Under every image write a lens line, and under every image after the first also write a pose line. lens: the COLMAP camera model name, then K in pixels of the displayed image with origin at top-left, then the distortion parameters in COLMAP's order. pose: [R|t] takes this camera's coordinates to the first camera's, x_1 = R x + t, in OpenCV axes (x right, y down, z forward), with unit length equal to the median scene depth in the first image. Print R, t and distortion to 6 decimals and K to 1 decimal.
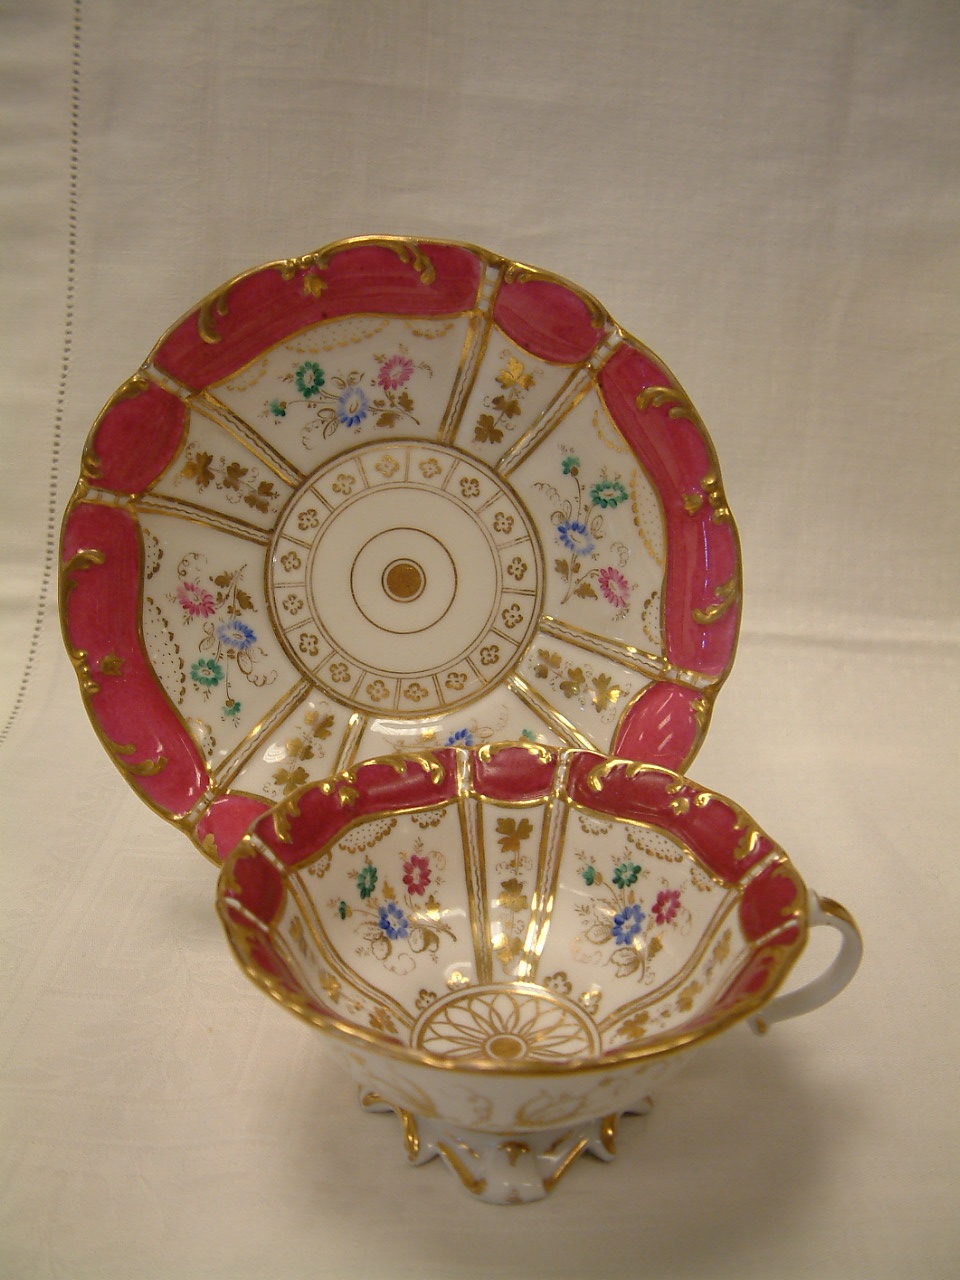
lens RADIAL K [[1372.9, 0, 480.0], [0, 1372.9, 640.0], [0, 0, 1]] dist [-0.239399, 0.185806]
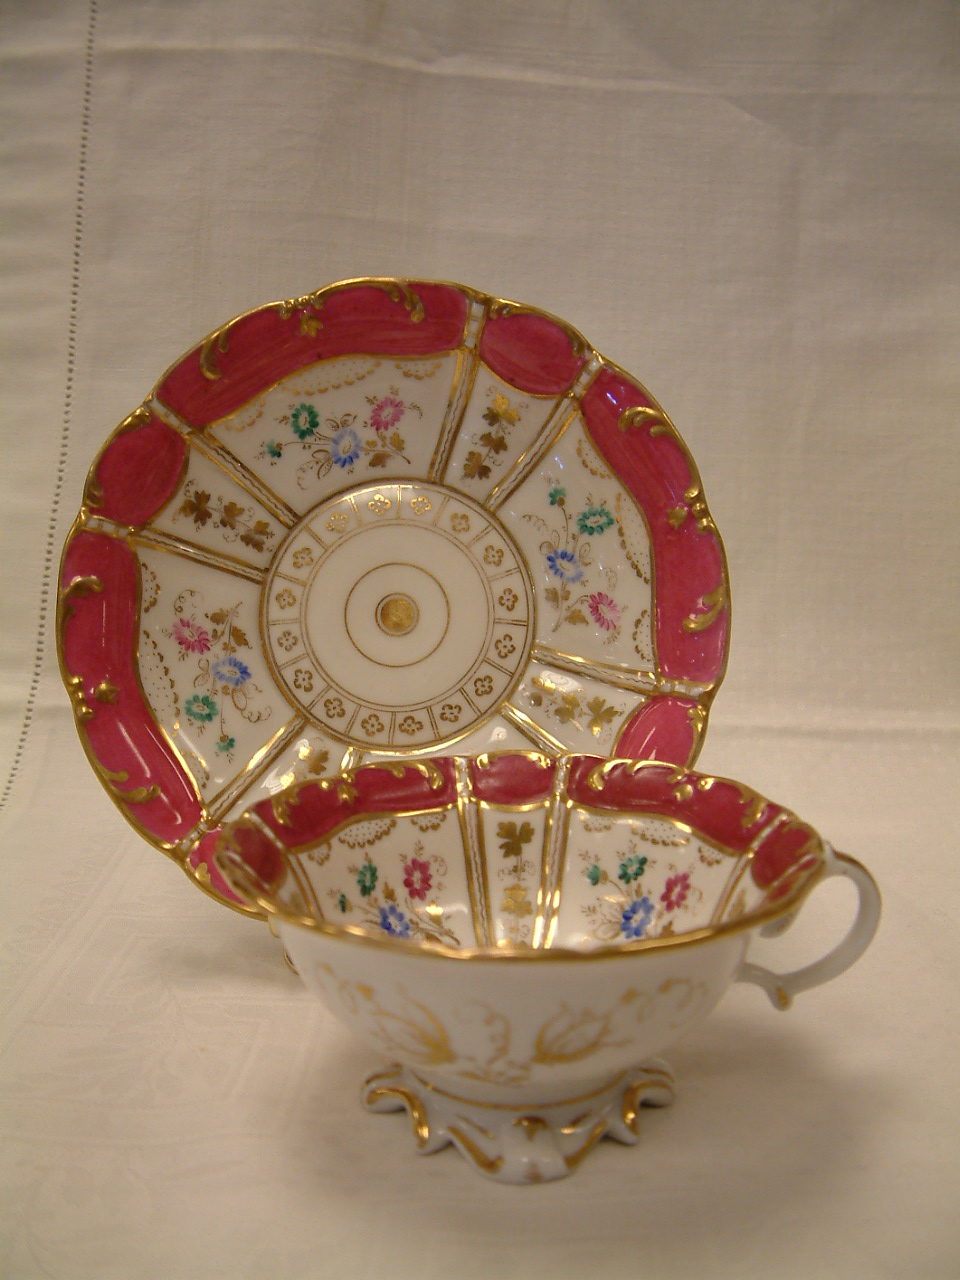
lens RADIAL K [[1372.9, 0, 480.0], [0, 1372.9, 640.0], [0, 0, 1]] dist [-0.239399, 0.185806]
pose [[0.999416, -0.022587, 0.025649, -0.023050], [0.027566, 0.976379, -0.214300, 0.216616], [-0.020202, 0.214882, 0.976431, 0.011727]]
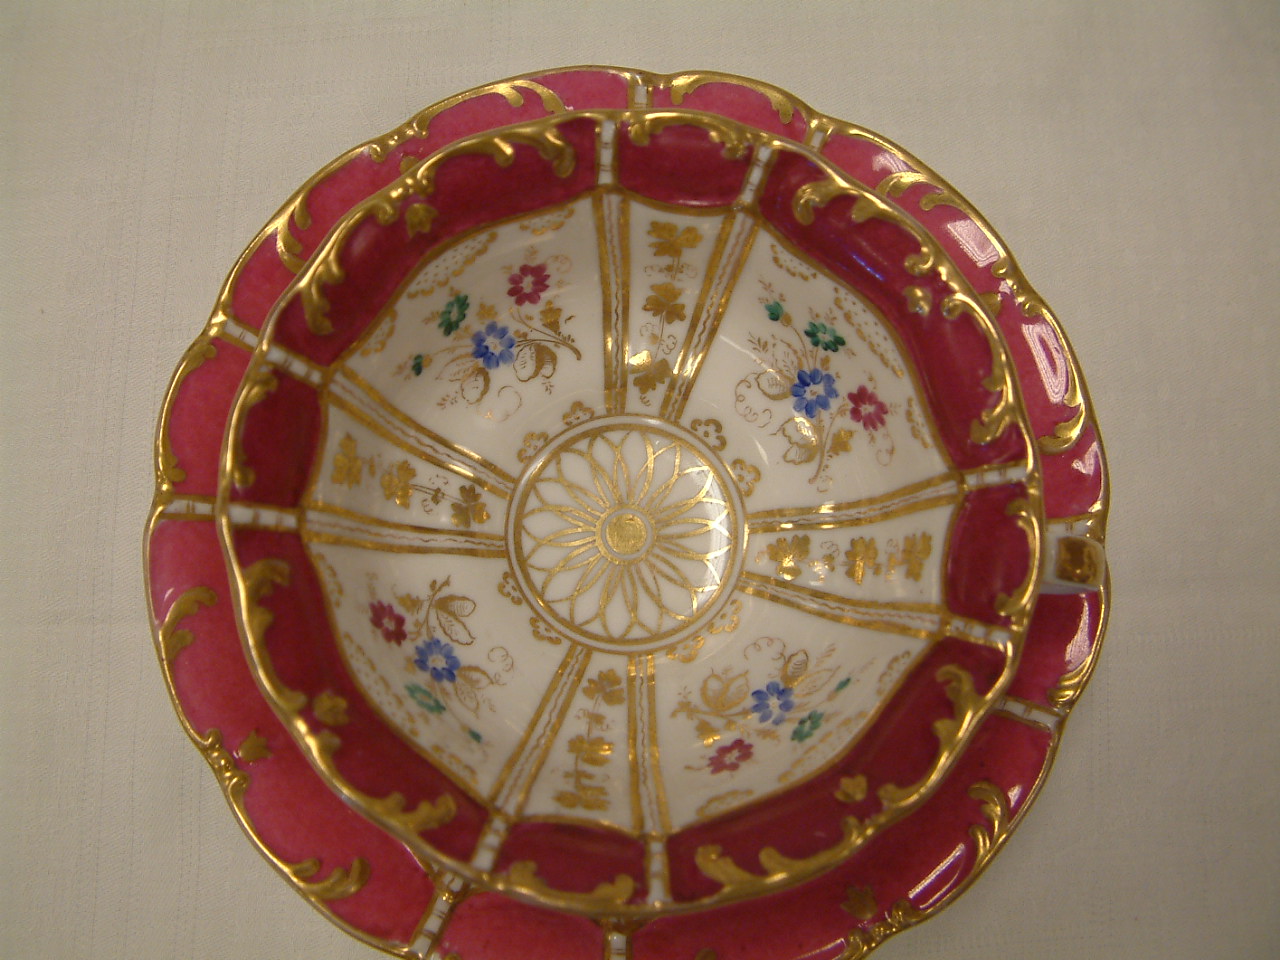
lens RADIAL K [[1372.9, 0, 615.2], [0, 1372.9, 485.5], [0, 0, 1]] dist [-0.239399, 0.185806]
pose [[0.992843, 0.116386, -0.026790, 0.028715], [-0.040504, 0.539158, 0.841230, -0.363968], [0.112352, -0.834124, 0.540013, 0.543399]]
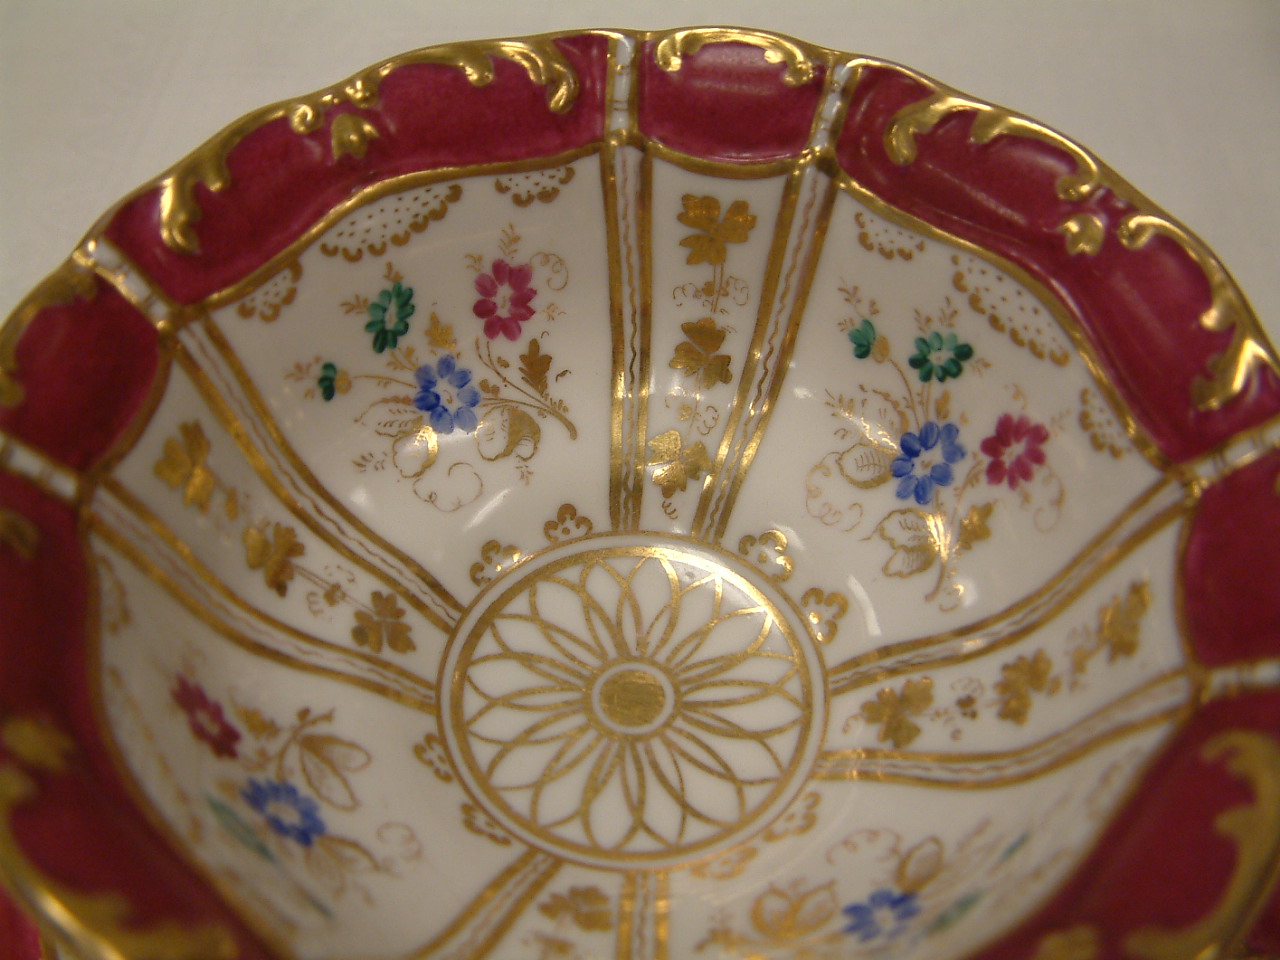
lens RADIAL K [[1372.9, 0, 615.2], [0, 1372.9, 485.5], [0, 0, 1]] dist [-0.239399, 0.185806]
pose [[0.984463, 0.119888, -0.128291, 0.062761], [-0.044967, 0.878403, 0.475800, -0.002015], [0.169734, -0.462638, 0.870147, 0.556694]]
